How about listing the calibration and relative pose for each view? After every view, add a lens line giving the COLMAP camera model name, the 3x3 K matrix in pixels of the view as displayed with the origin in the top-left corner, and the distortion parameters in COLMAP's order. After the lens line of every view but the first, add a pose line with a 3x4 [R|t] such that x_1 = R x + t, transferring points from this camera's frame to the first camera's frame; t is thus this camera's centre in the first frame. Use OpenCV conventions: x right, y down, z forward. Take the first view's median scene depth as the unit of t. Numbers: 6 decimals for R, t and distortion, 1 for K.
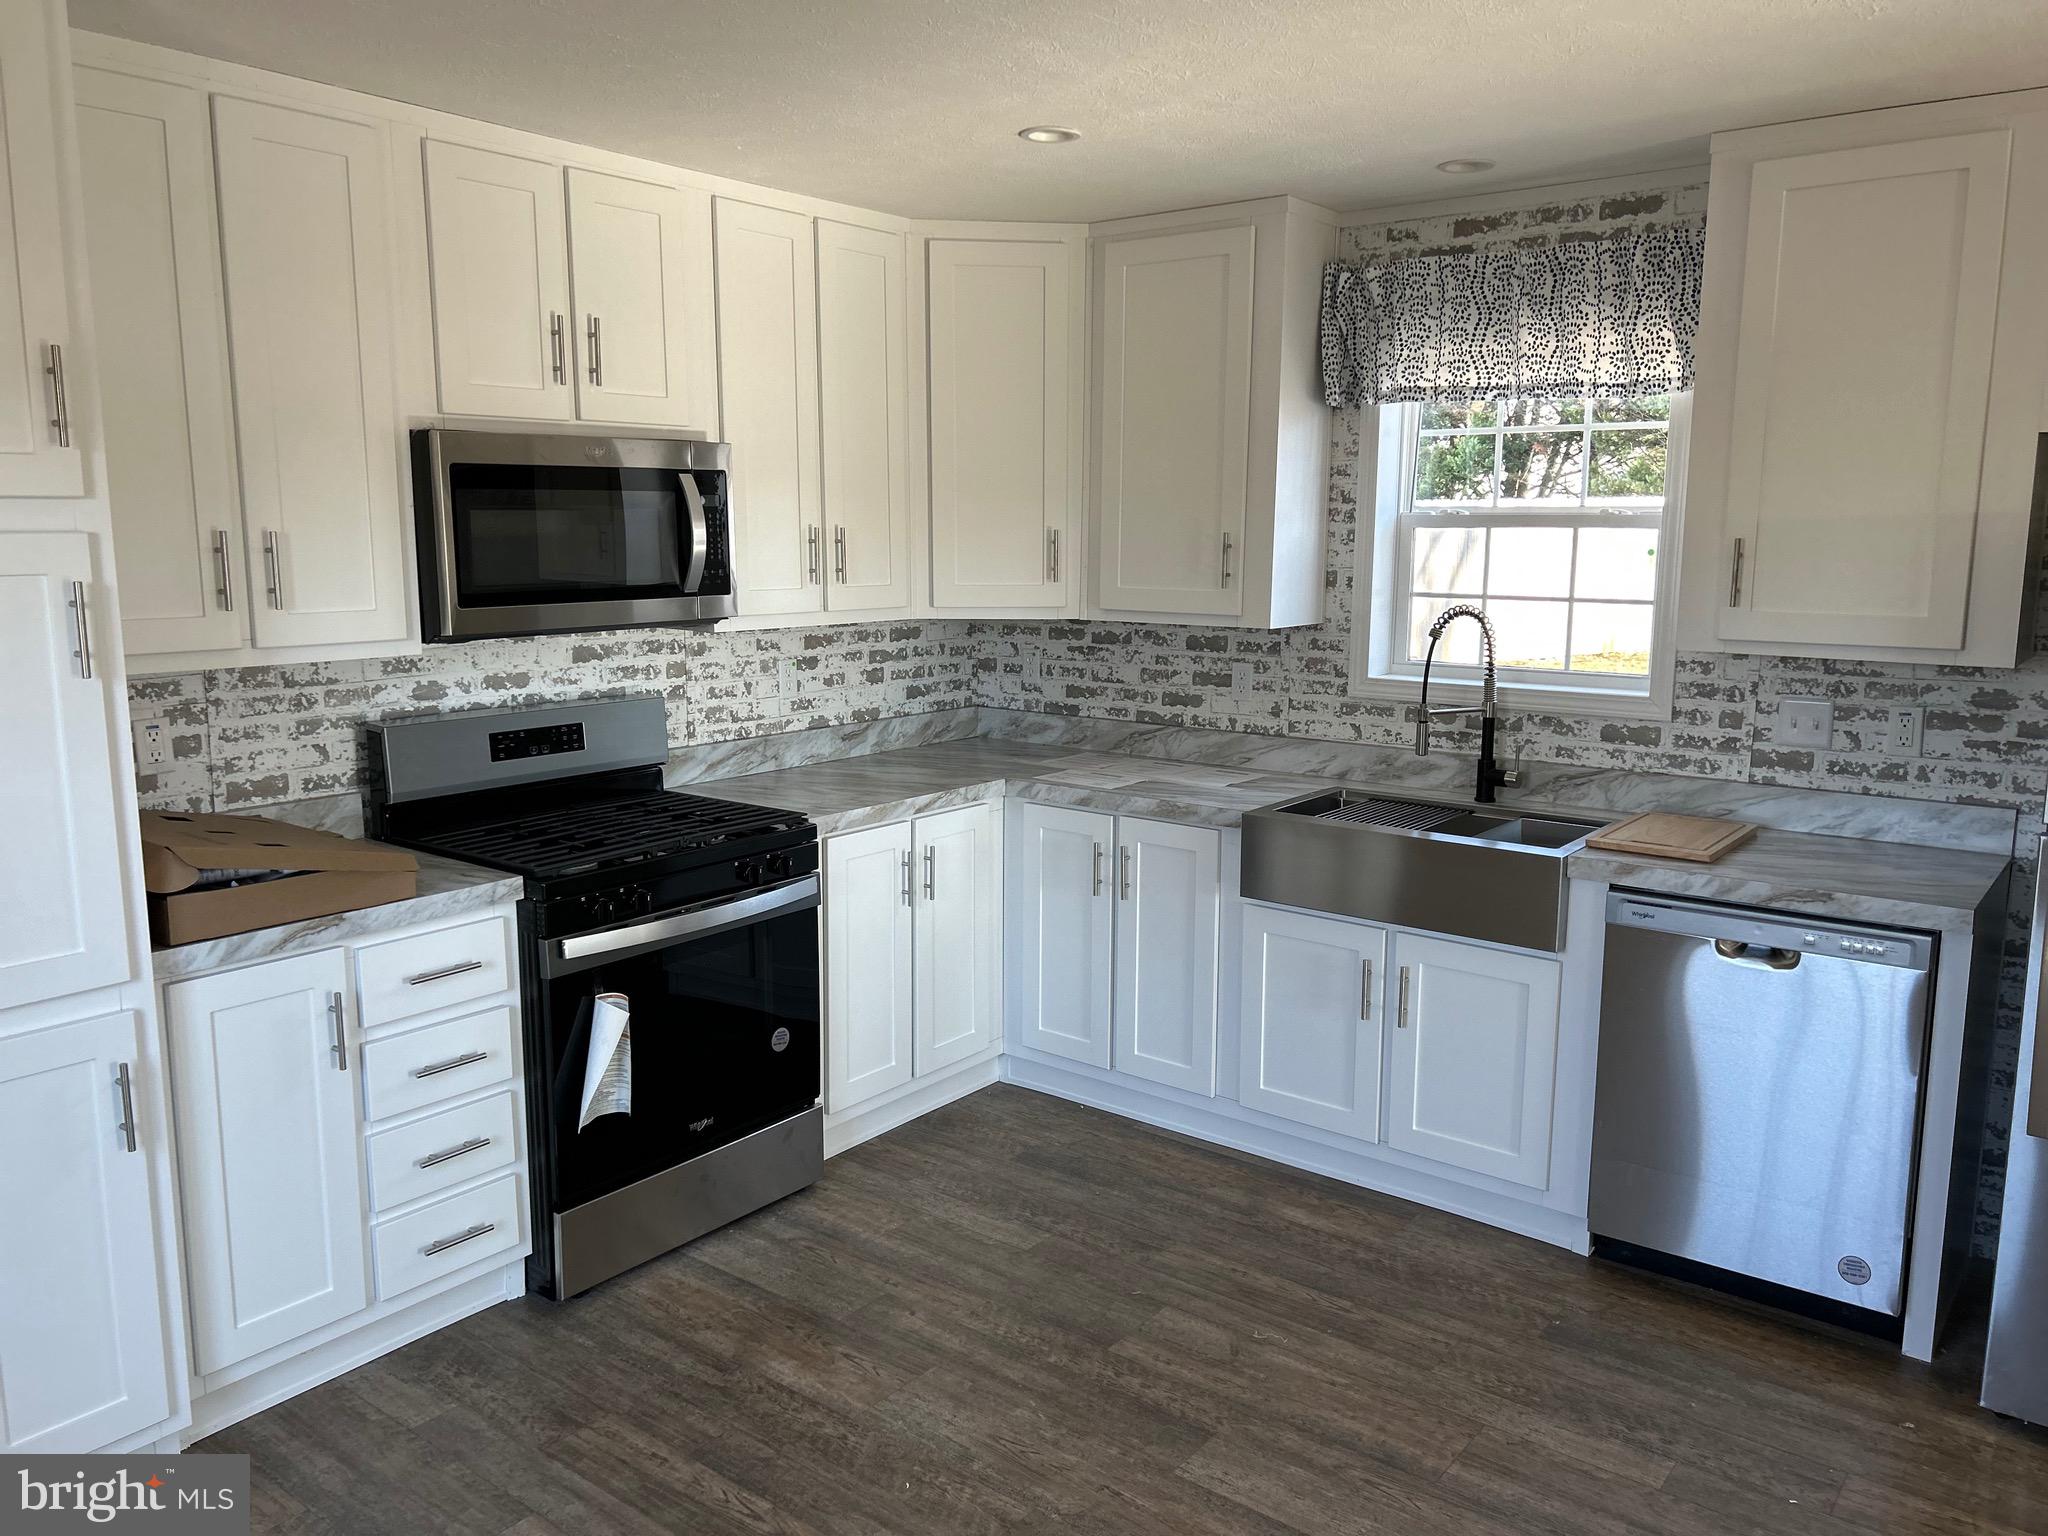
lens RADIAL K [[1531.9, 0, 1030.5], [0, 1531.9, 764.5], [0, 0, 1]] dist [0.059233, -0.062341]
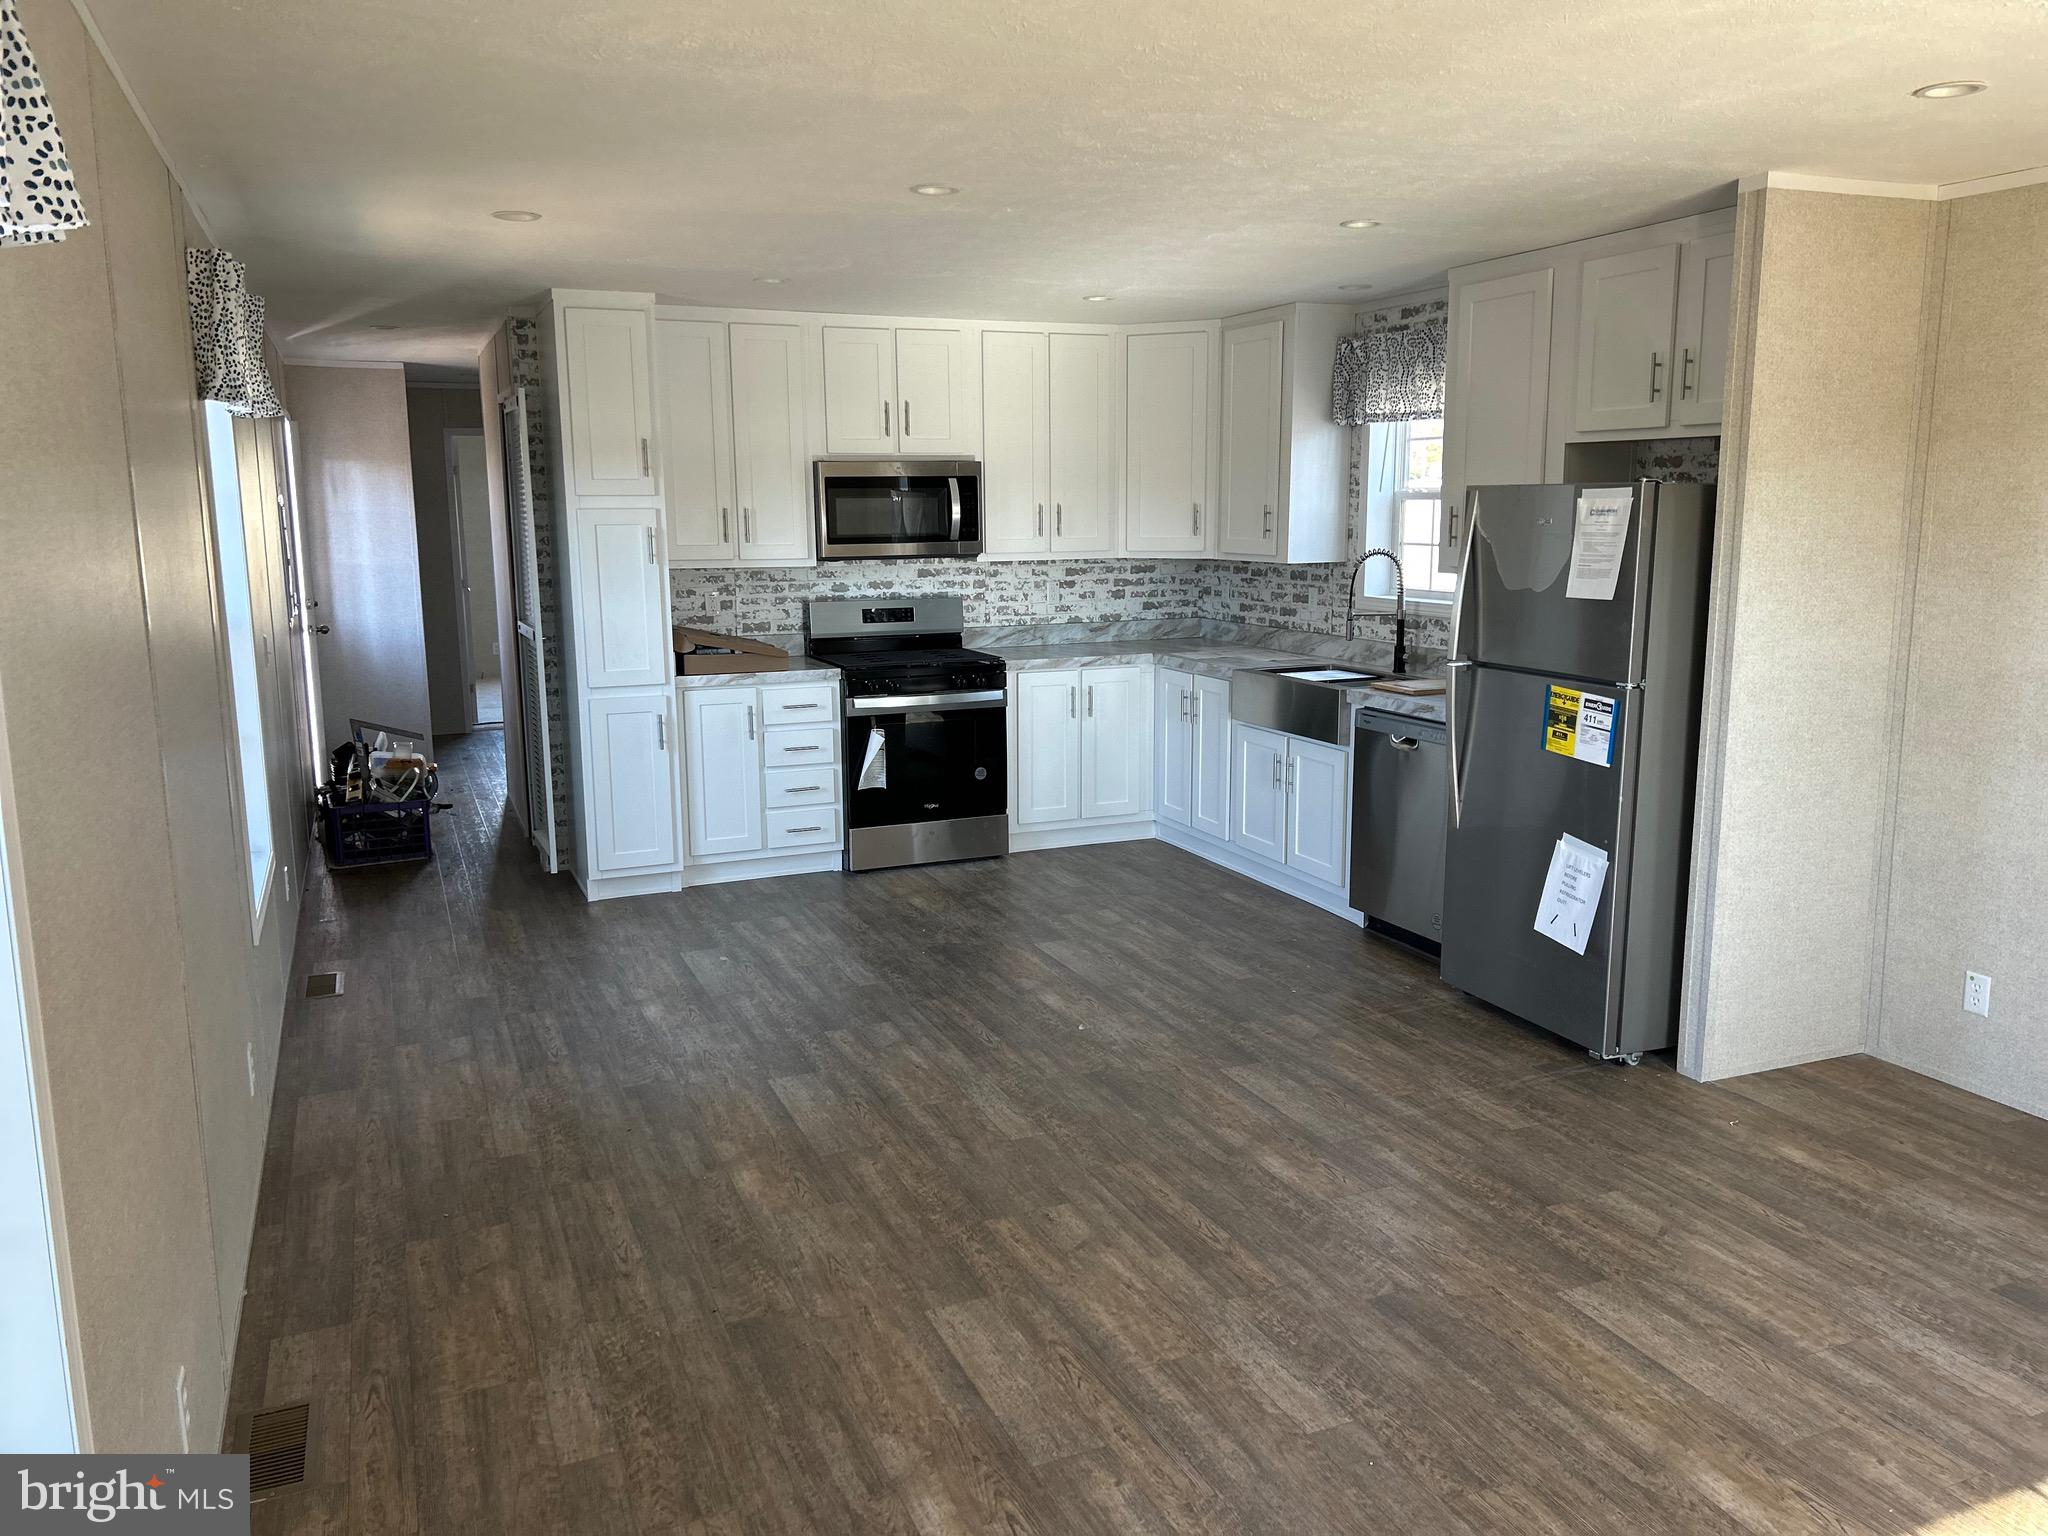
lens RADIAL K [[1531.9, 0, 1022.9], [0, 1531.9, 760.0], [0, 0, 1]] dist [0.059233, -0.062341]
pose [[0.872543, 0.072042, -0.483197, 0.790430], [-0.066740, 0.997372, 0.028185, 0.103267], [0.483957, 0.007656, 0.875058, -0.631739]]
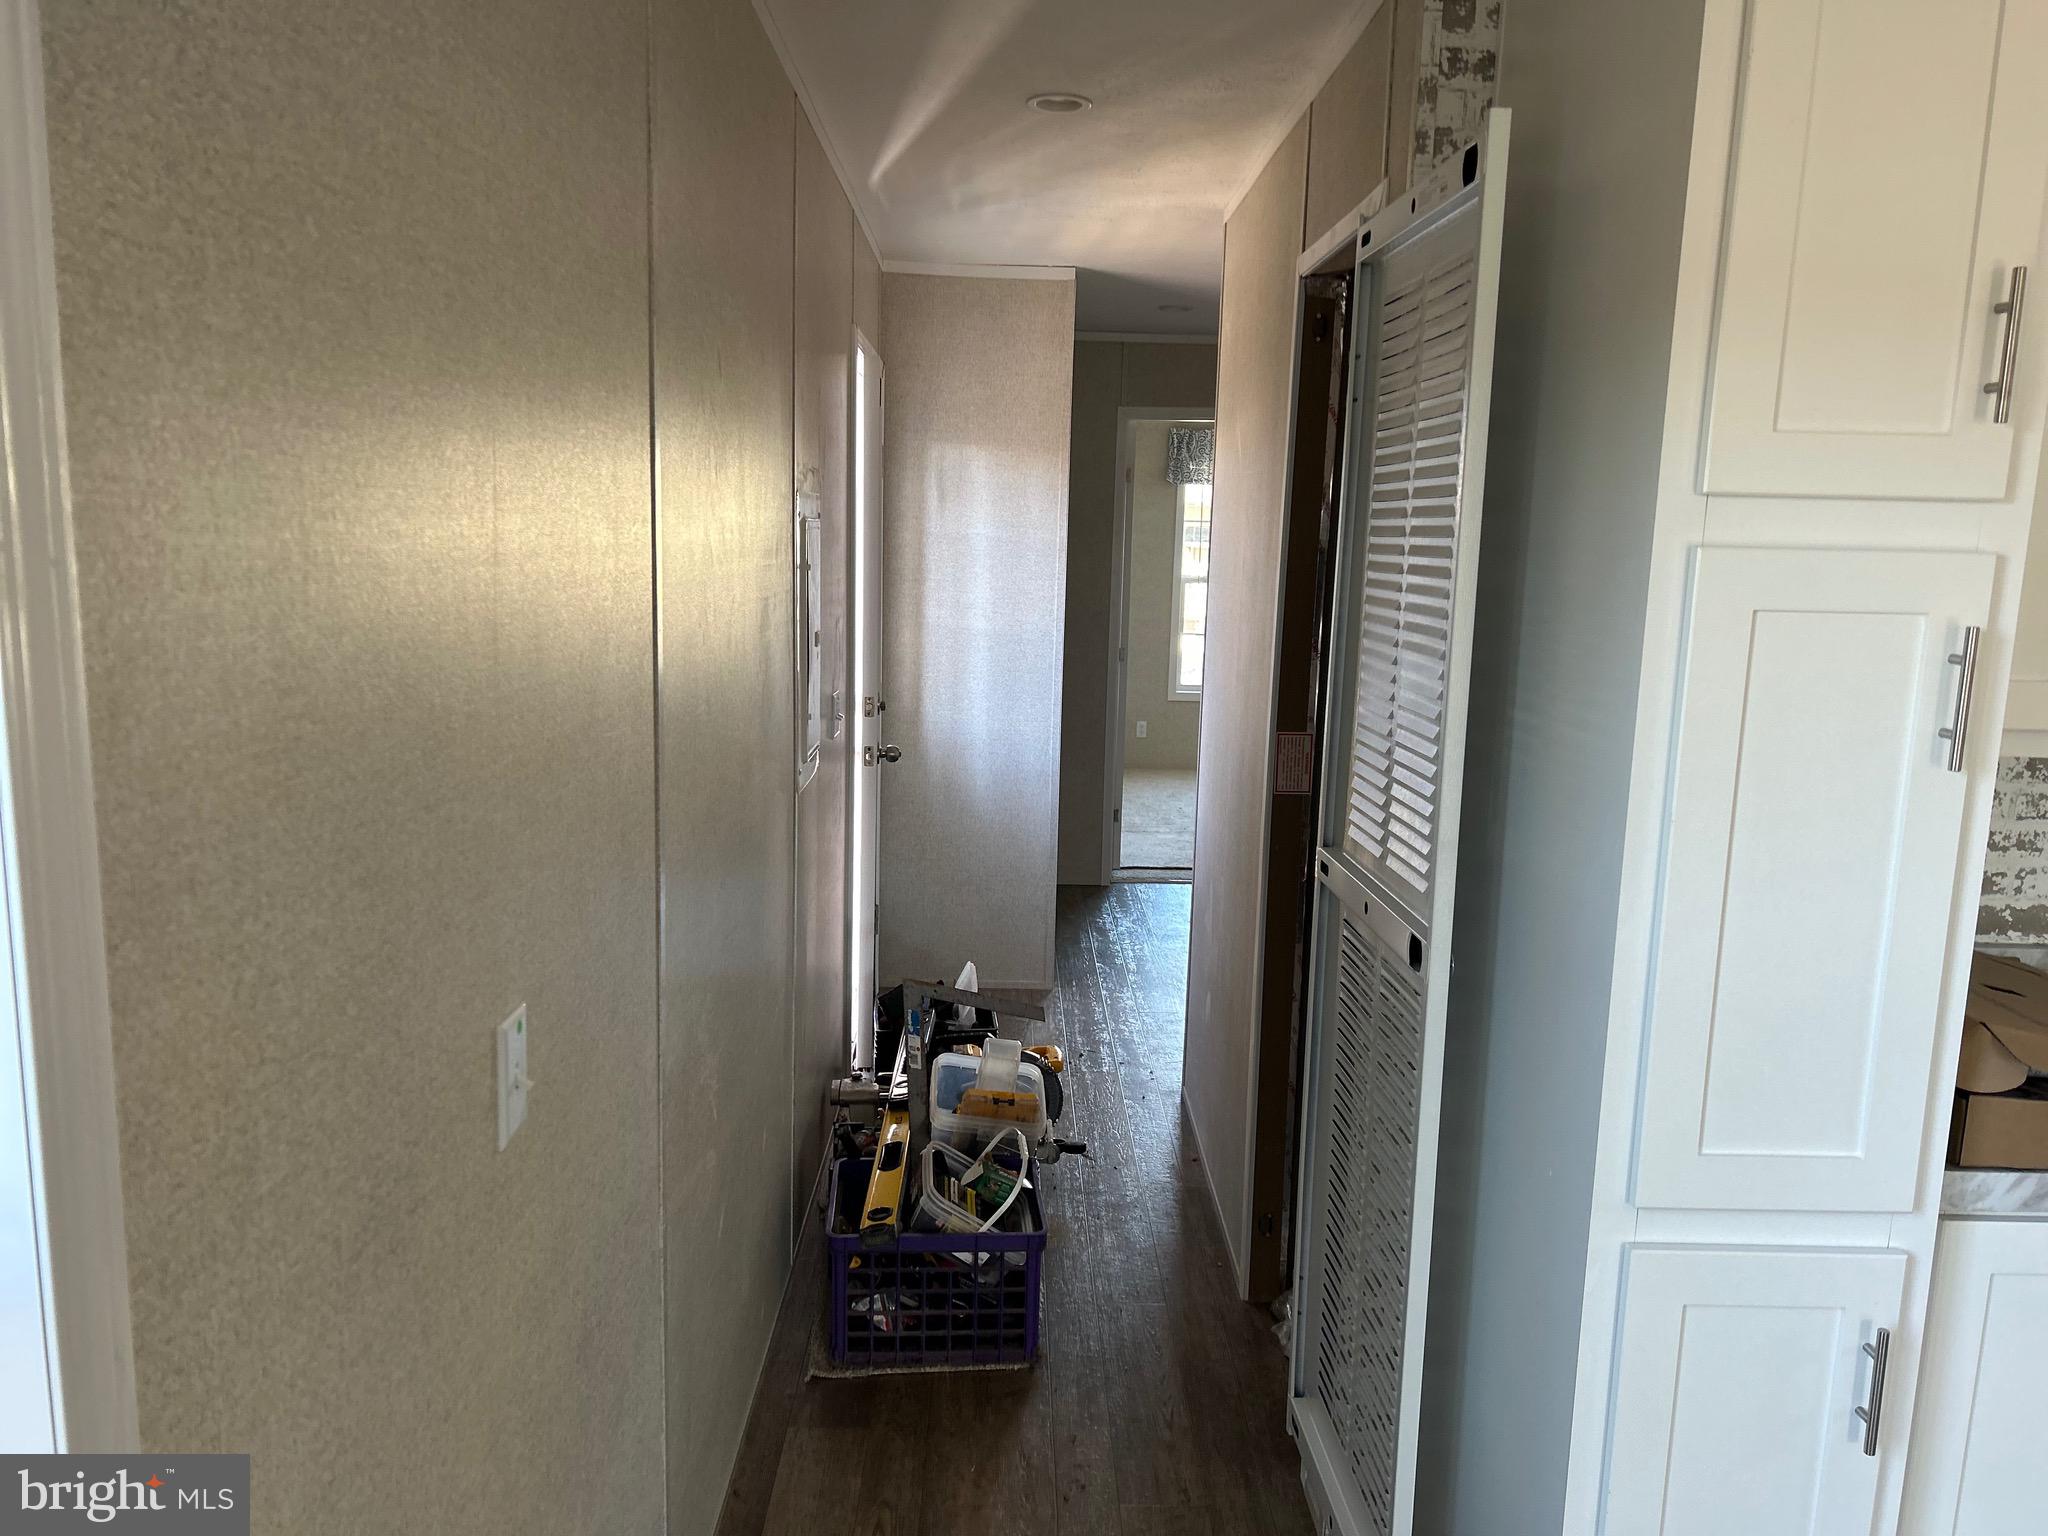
lens RADIAL K [[1531.9, 0, 1032.7], [0, 1531.9, 771.8], [0, 0, 1]] dist [0.059233, -0.062341]
pose [[0.626937, 0.134639, -0.767348, -0.219137], [-0.146323, 0.987775, 0.053767, -0.021280], [0.765206, 0.078572, 0.638973, 0.172033]]
